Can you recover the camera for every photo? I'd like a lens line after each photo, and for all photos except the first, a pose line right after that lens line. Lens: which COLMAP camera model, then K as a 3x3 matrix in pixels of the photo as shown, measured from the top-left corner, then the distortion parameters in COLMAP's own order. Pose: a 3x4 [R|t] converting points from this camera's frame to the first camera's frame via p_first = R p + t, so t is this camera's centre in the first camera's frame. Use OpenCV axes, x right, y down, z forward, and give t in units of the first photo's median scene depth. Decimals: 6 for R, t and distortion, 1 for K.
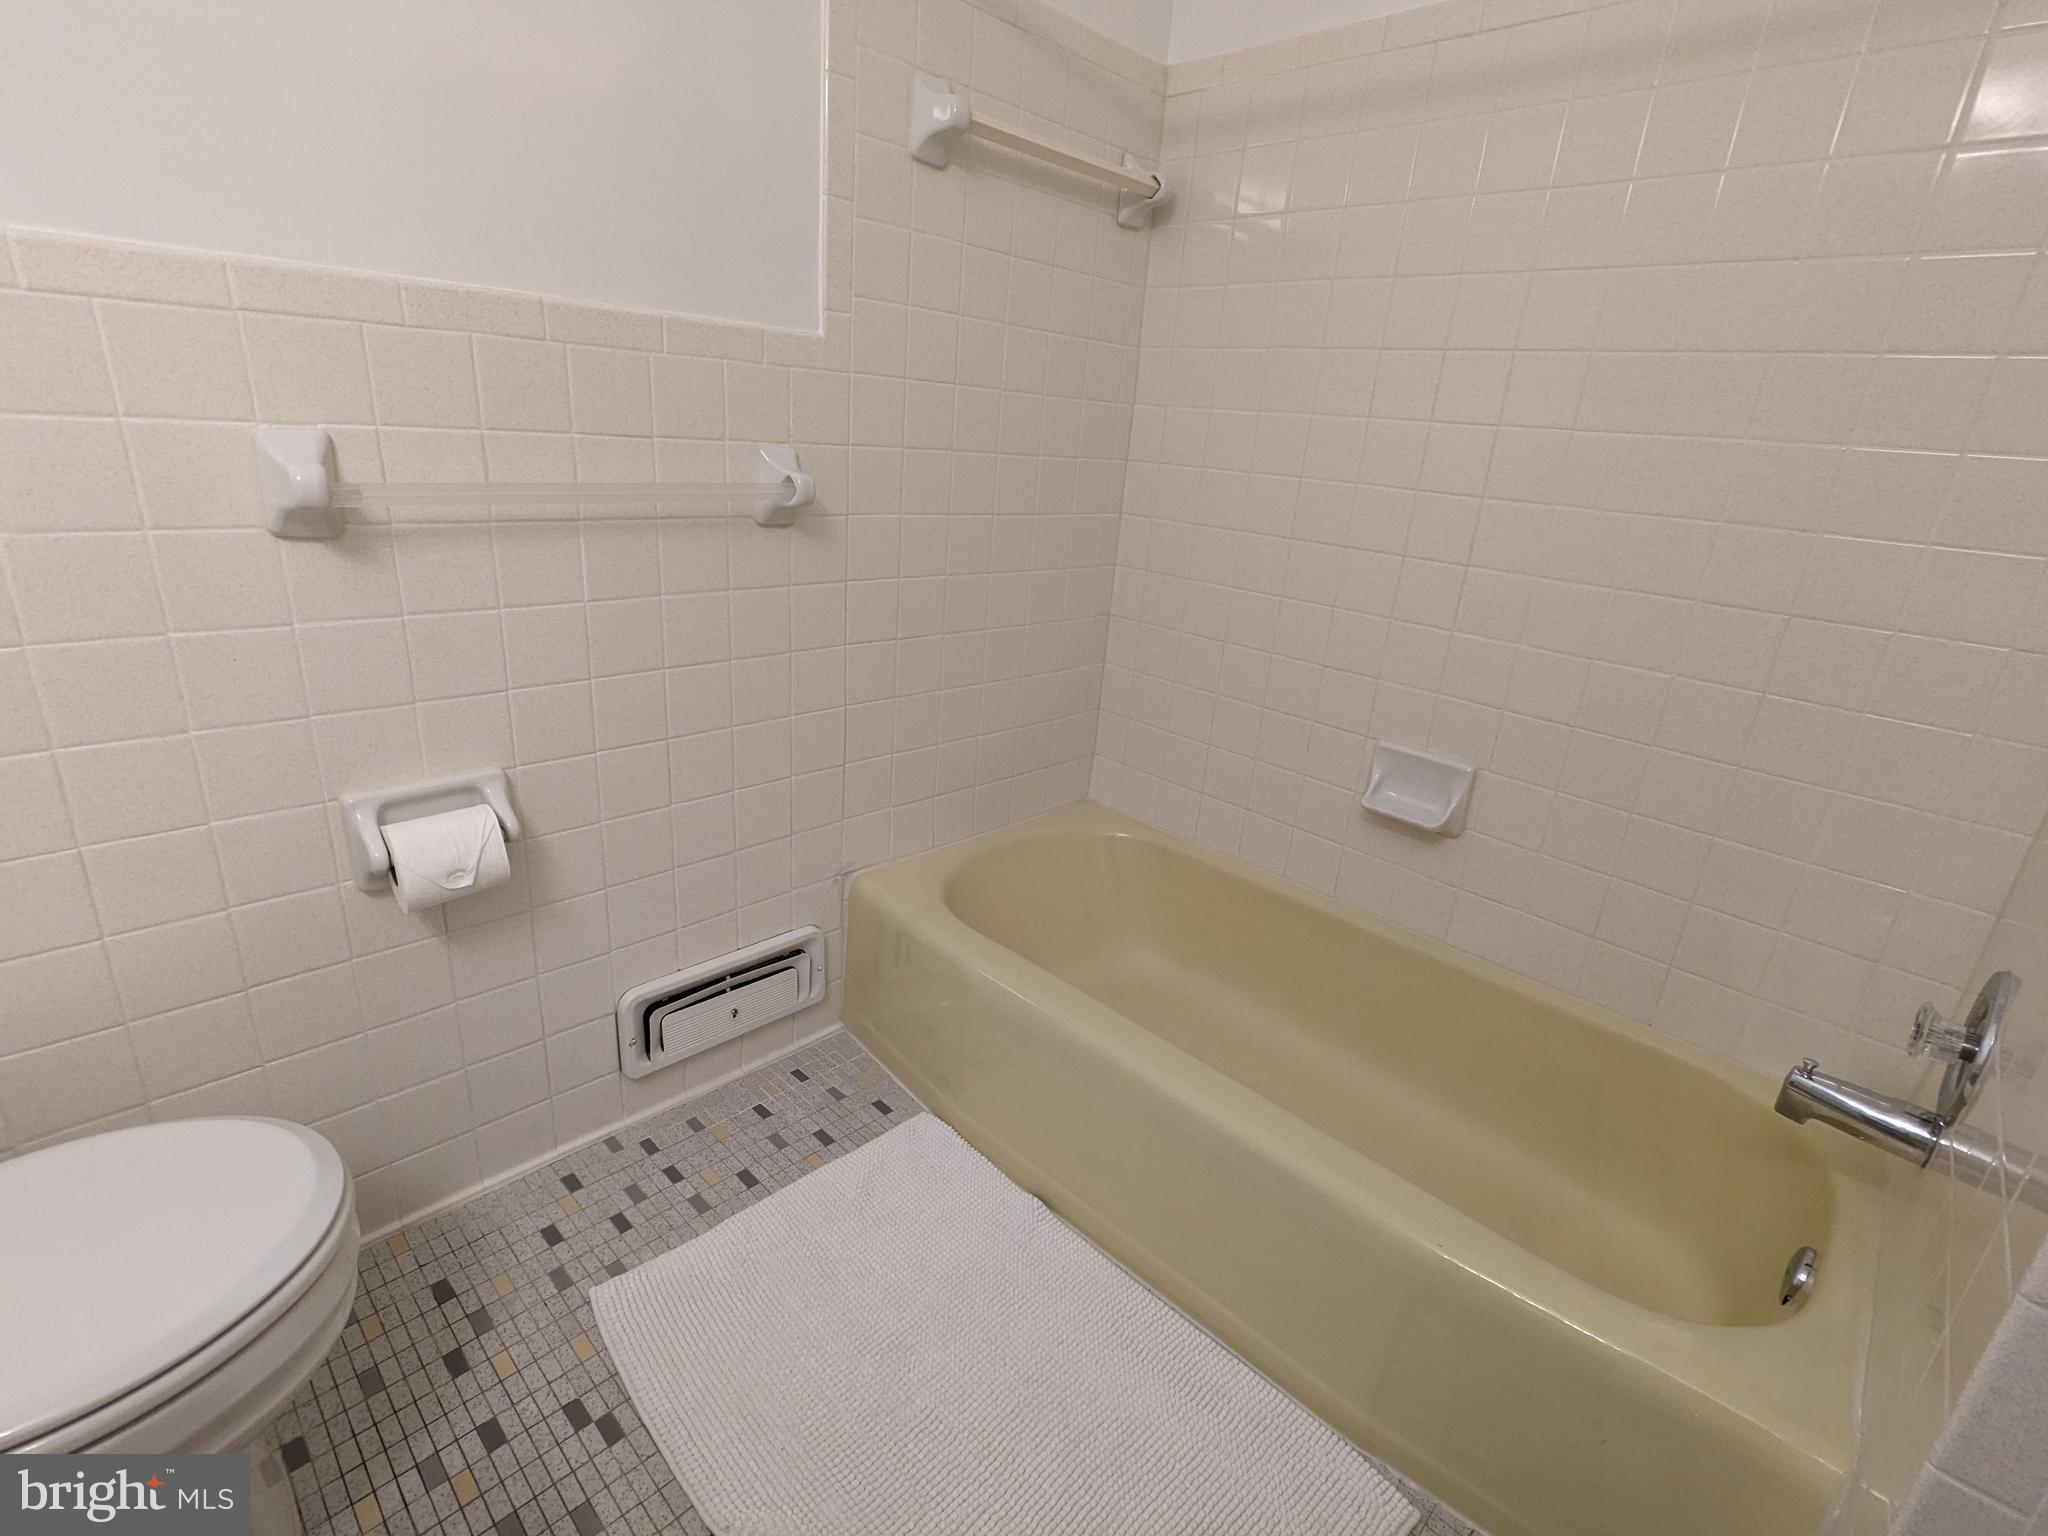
lens RADIAL K [[972.1, 0, 1028.2], [0, 972.1, 765.0], [0, 0, 1]] dist [-0.004413, 0.003880]
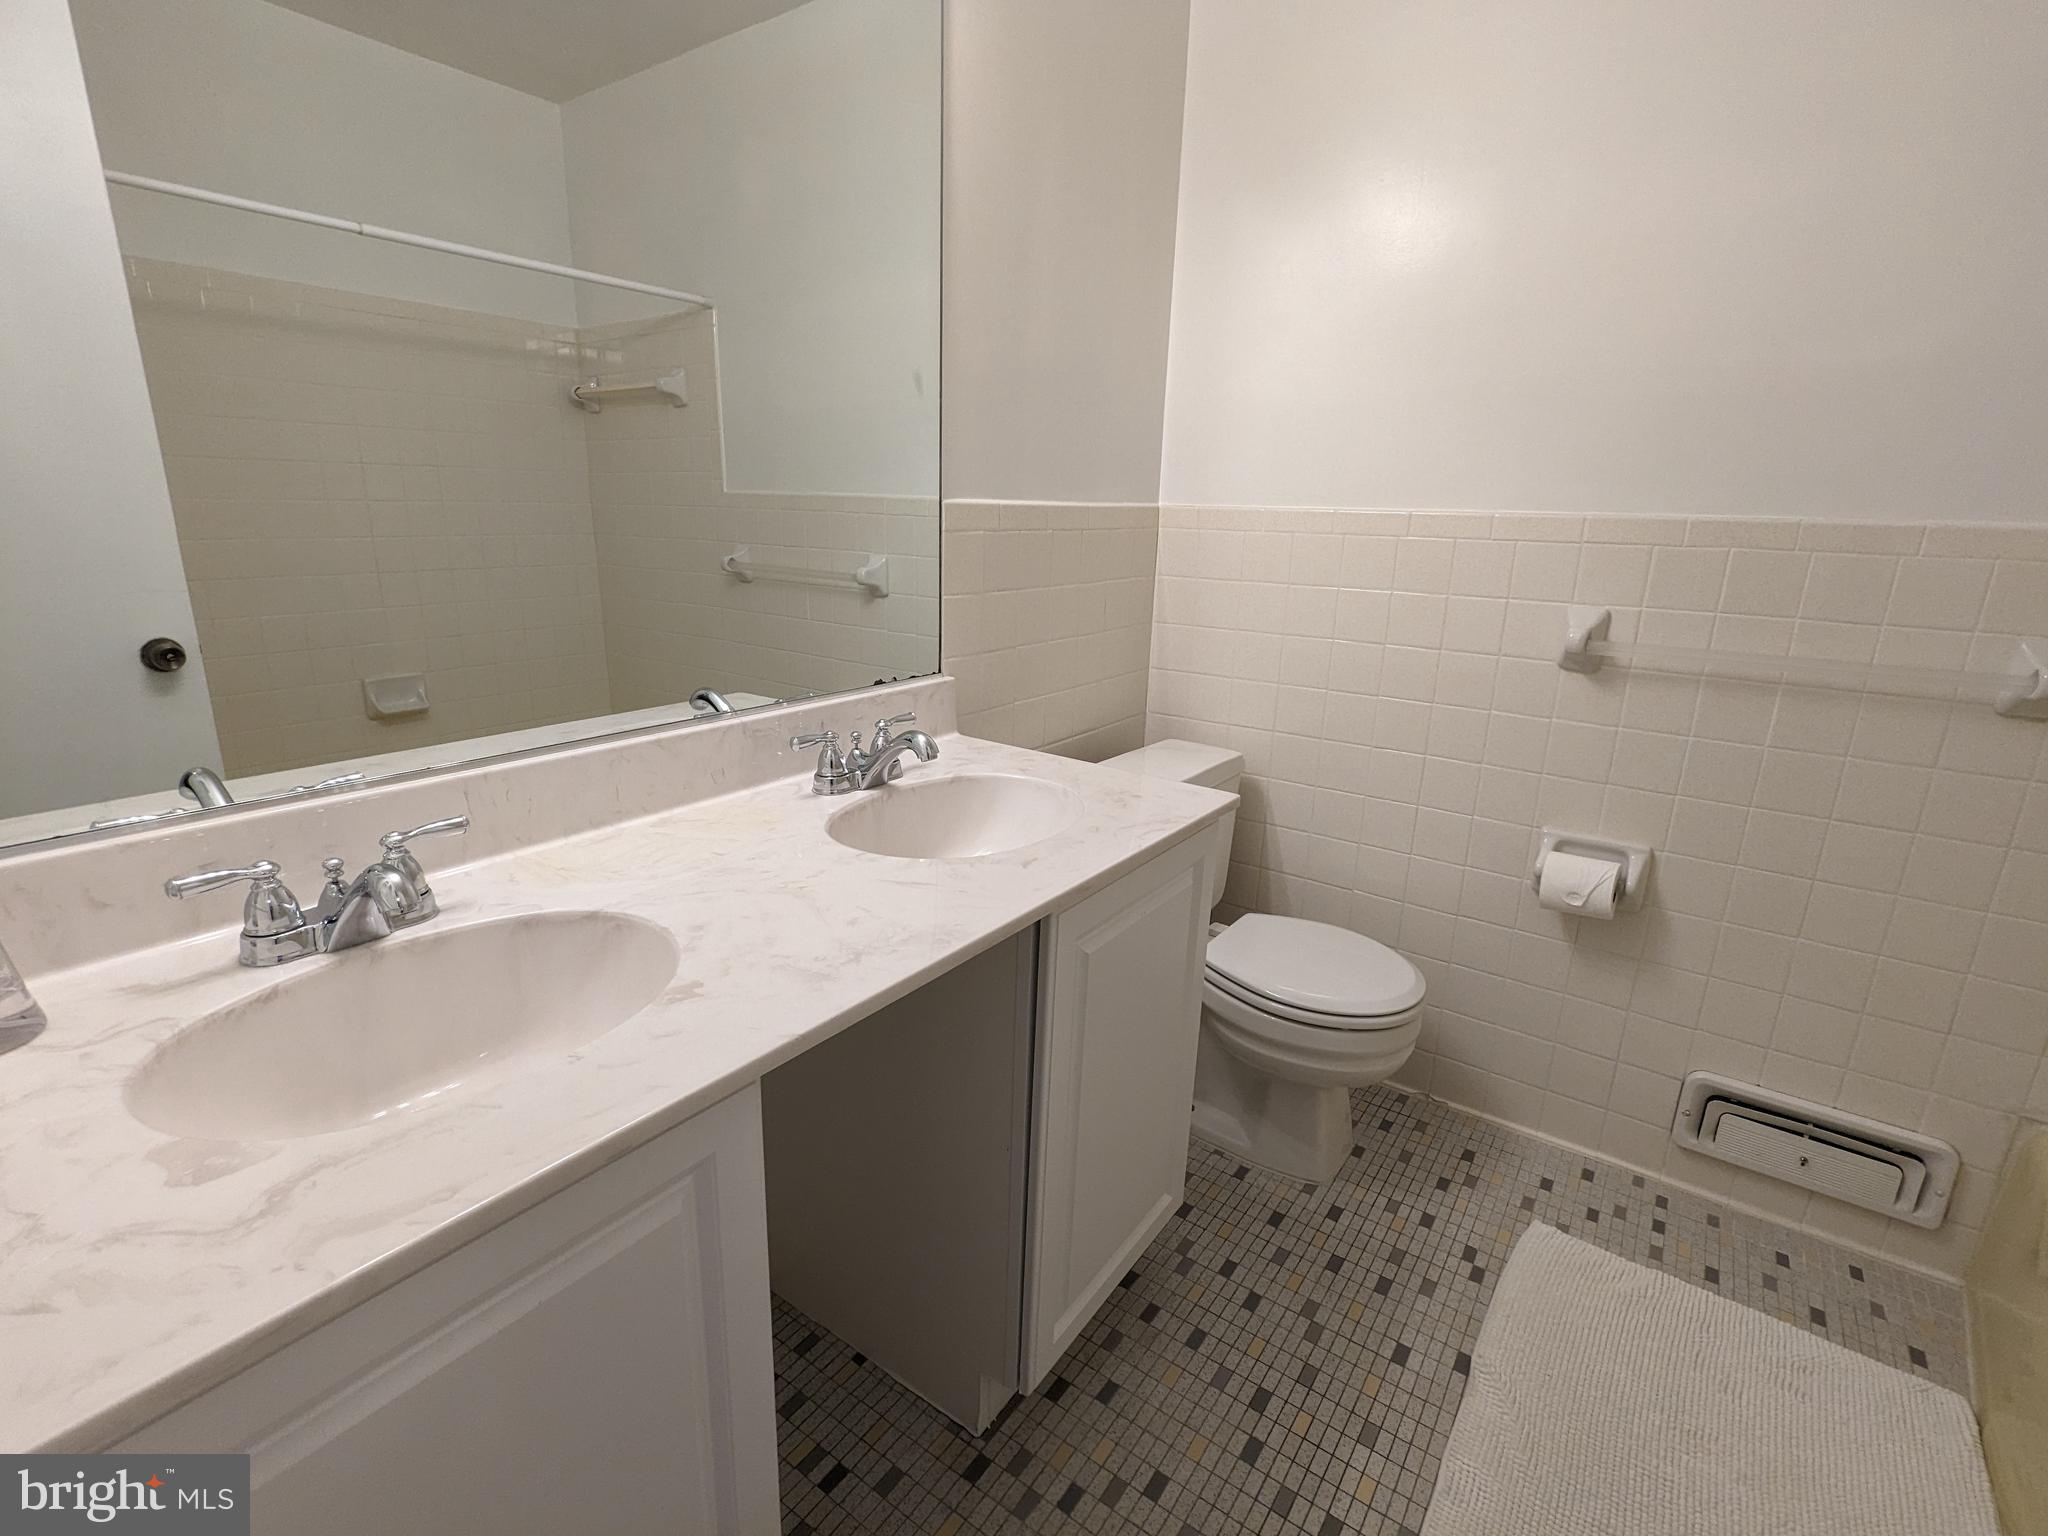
lens RADIAL K [[972.1, 0, 1014.4], [0, 972.1, 763.0], [0, 0, 1]] dist [-0.004413, 0.003880]
pose [[0.153339, 0.195995, -0.968542, 0.607027], [-0.344538, 0.929233, 0.133494, 0.018350], [0.926165, 0.313229, 0.210015, -0.152048]]
